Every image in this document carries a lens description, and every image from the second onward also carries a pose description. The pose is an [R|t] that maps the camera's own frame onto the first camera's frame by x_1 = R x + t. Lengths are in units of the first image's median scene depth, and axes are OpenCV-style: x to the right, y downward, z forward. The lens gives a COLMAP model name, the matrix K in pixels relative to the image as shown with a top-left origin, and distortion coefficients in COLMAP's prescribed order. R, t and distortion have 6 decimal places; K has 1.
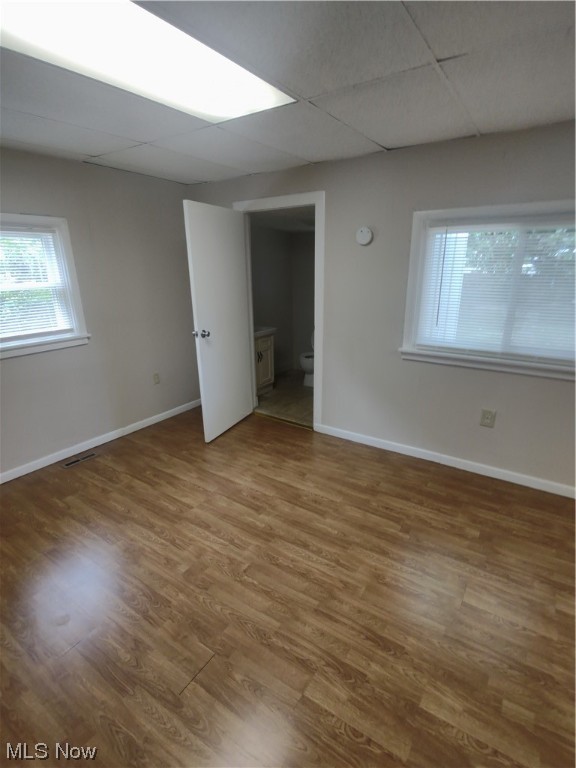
lens RADIAL K [[376.4, 0, 284.7], [0, 376.4, 389.1], [0, 0, 1]] dist [-0.016171, -0.007691]
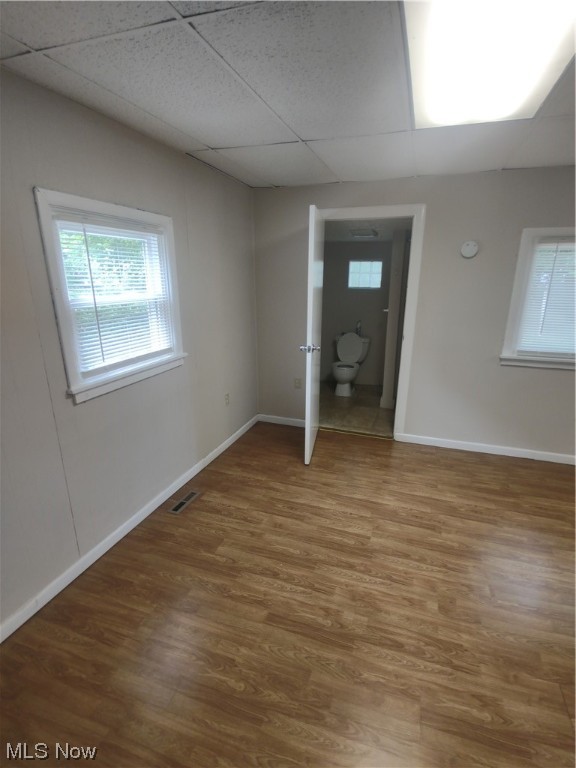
lens RADIAL K [[376.4, 0, 280.8], [0, 376.4, 387.4], [0, 0, 1]] dist [-0.016171, -0.007691]
pose [[0.970522, -0.062434, 0.232785, -0.586763], [0.067417, 0.997633, -0.013505, -0.048805], [-0.231391, 0.028801, 0.972434, 0.131176]]
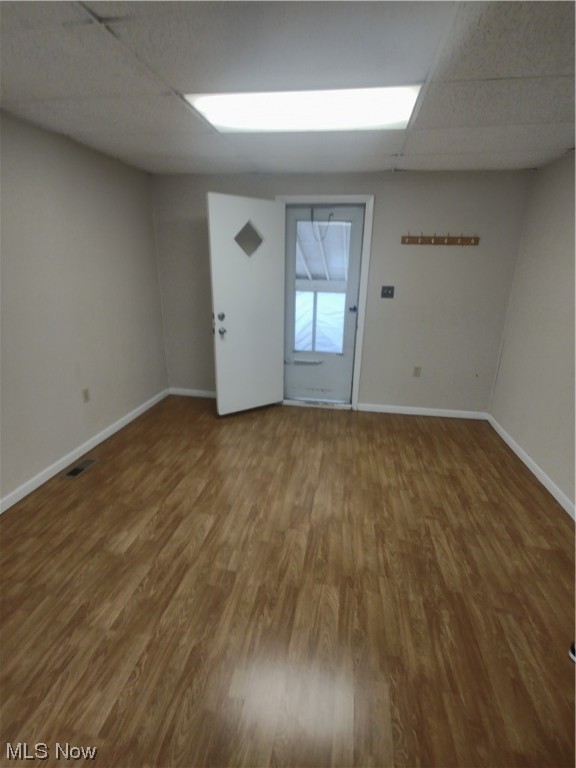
lens RADIAL K [[376.4, 0, 283.3], [0, 376.4, 387.1], [0, 0, 1]] dist [-0.016171, -0.007691]
pose [[-0.403355, -0.285291, 0.869433, -0.048929], [0.267755, 0.871769, 0.410276, -0.127395], [-0.874993, 0.398282, -0.275244, 0.400665]]
